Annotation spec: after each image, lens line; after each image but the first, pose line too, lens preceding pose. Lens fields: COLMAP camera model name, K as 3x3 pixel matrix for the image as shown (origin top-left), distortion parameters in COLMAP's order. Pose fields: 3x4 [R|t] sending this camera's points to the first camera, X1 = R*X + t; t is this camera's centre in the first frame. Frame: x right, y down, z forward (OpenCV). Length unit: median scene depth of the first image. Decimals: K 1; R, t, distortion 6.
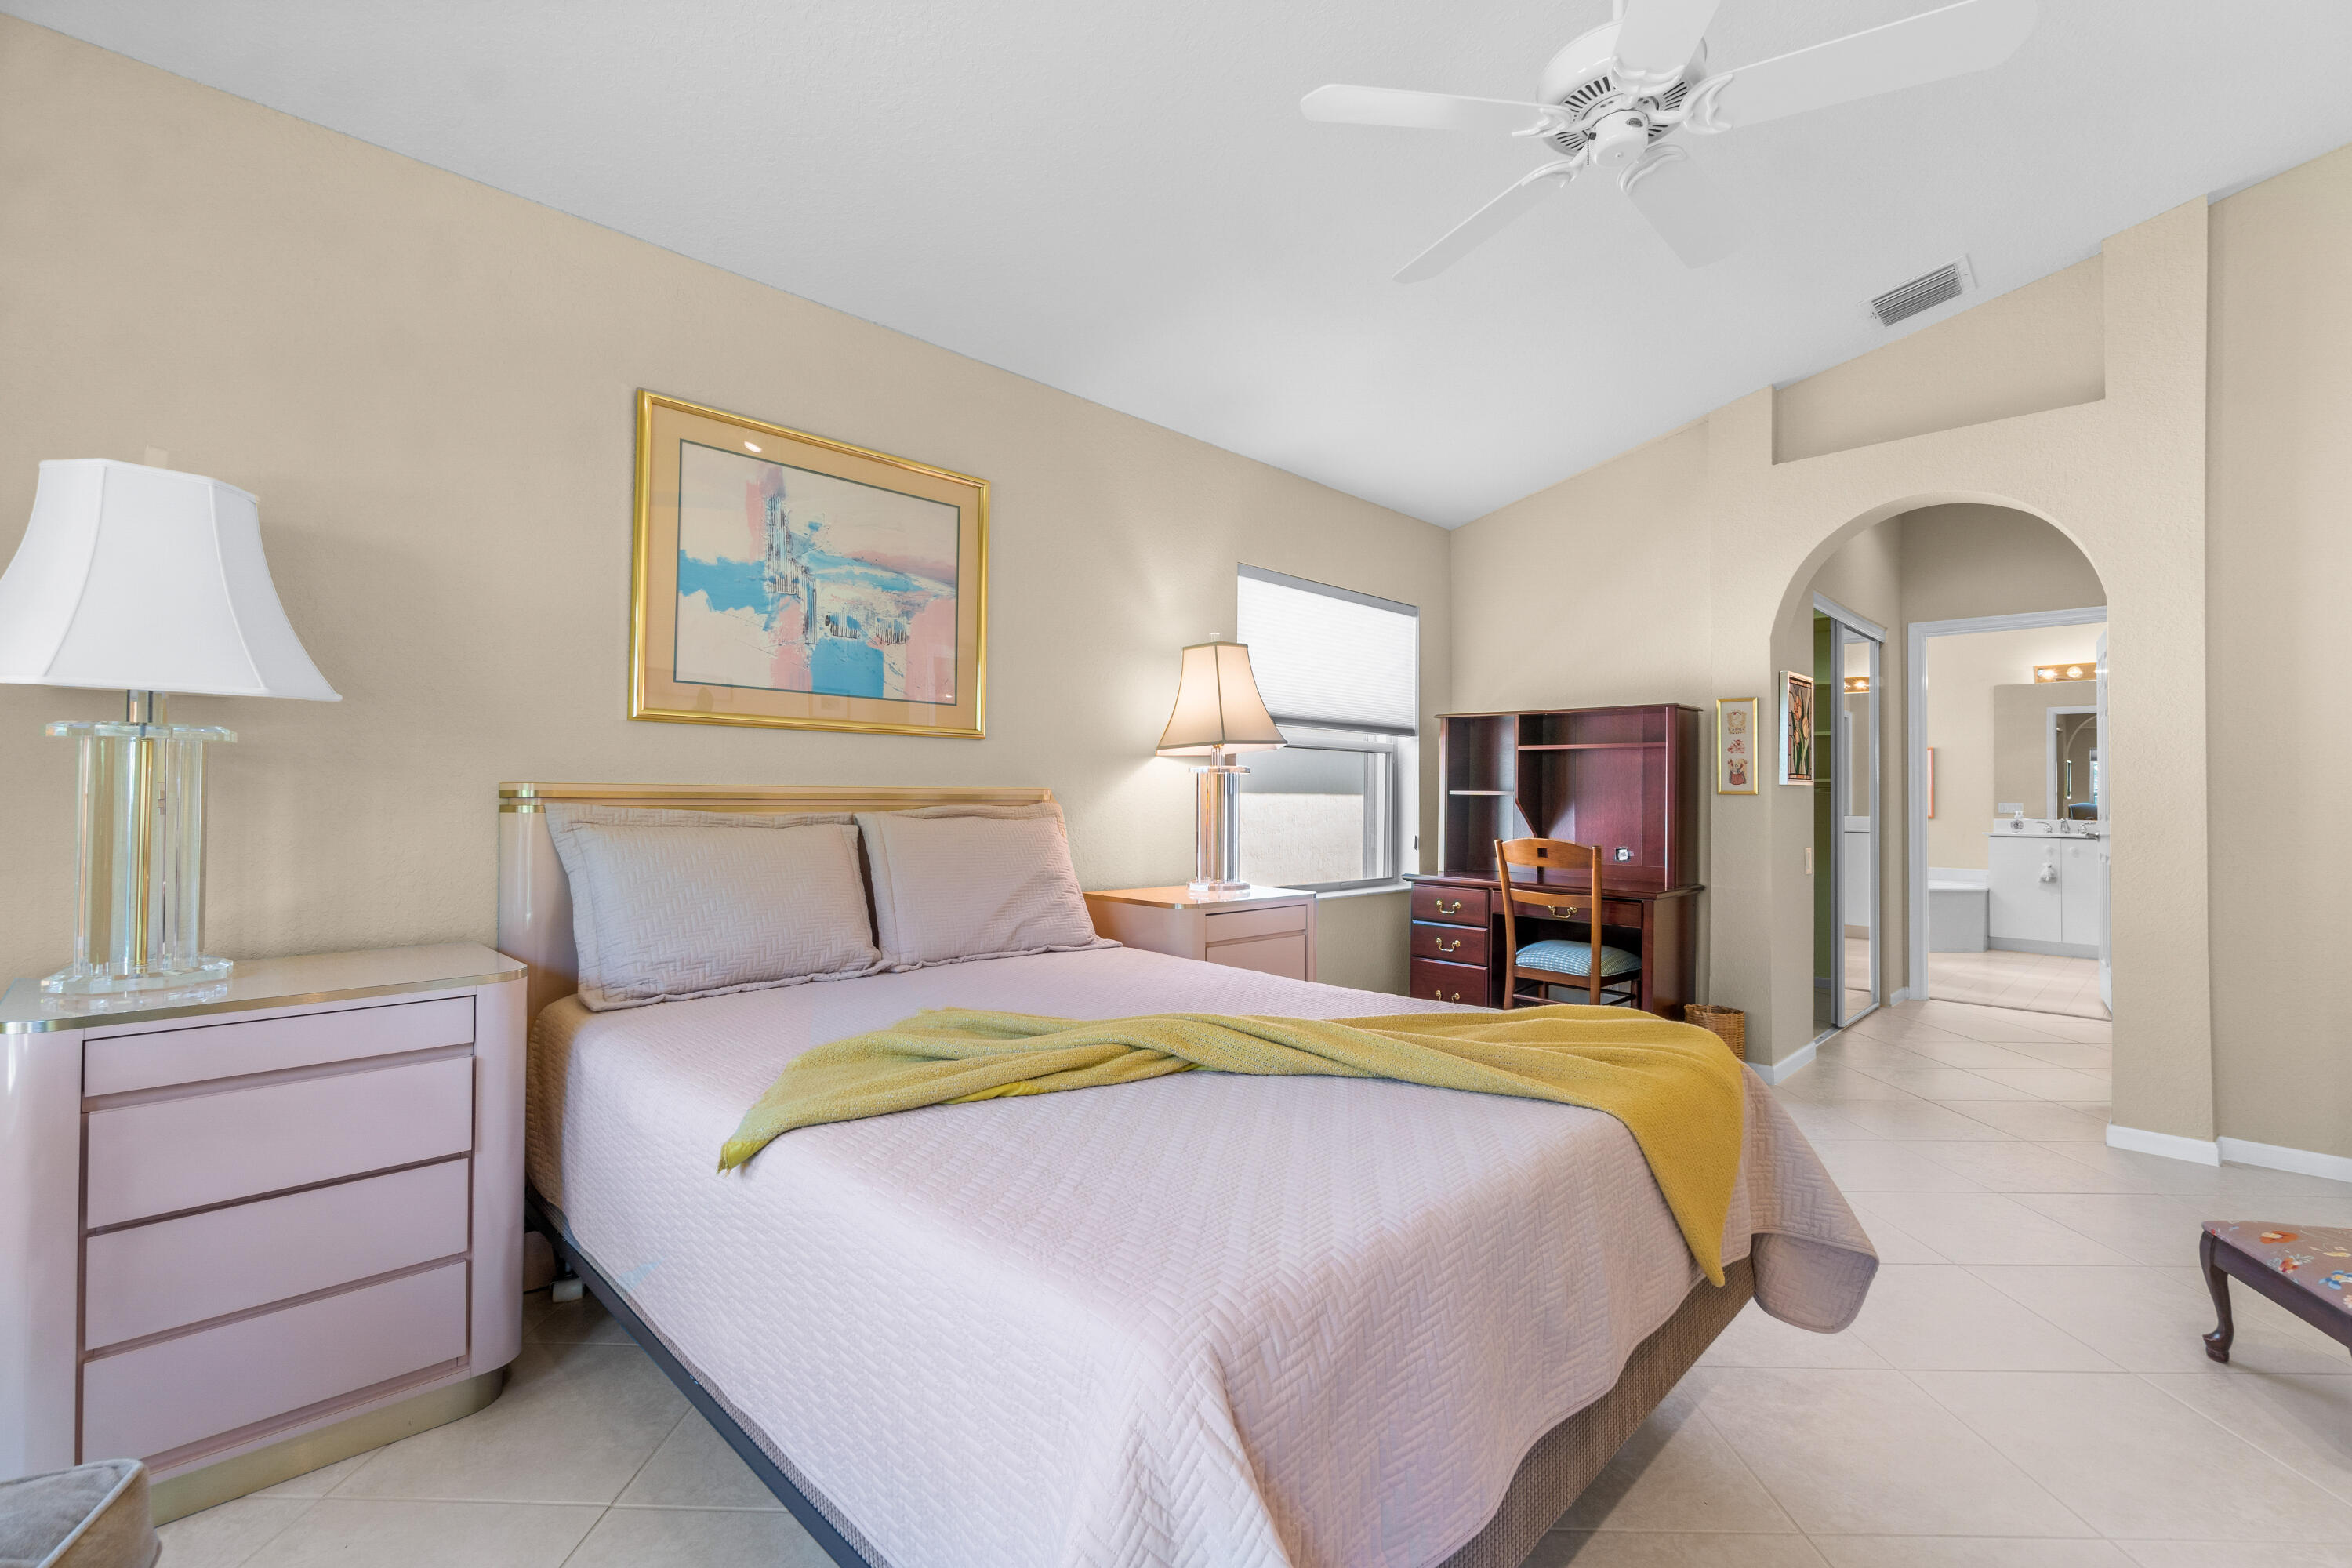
lens RADIAL K [[1029.5, 0, 1178.0], [0, 1029.5, 781.3], [0, 0, 1]] dist [0.009187, 0.000733]
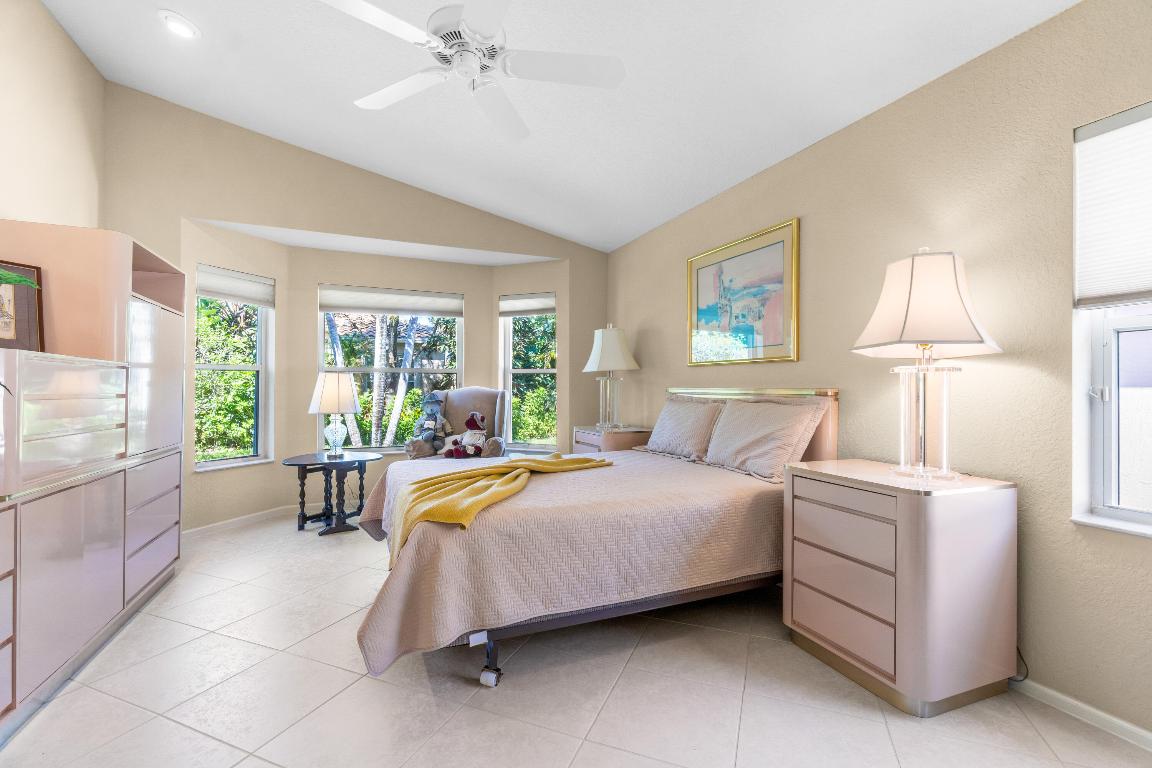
lens RADIAL K [[504.3, 0, 574.7], [0, 504.3, 383.4], [0, 0, 1]] dist [0.009187, 0.000733]
pose [[-0.390030, -0.011794, -0.920727, 0.861886], [0.004047, 0.999886, -0.014523, 0.009266], [0.920793, -0.009391, -0.389938, 1.103401]]
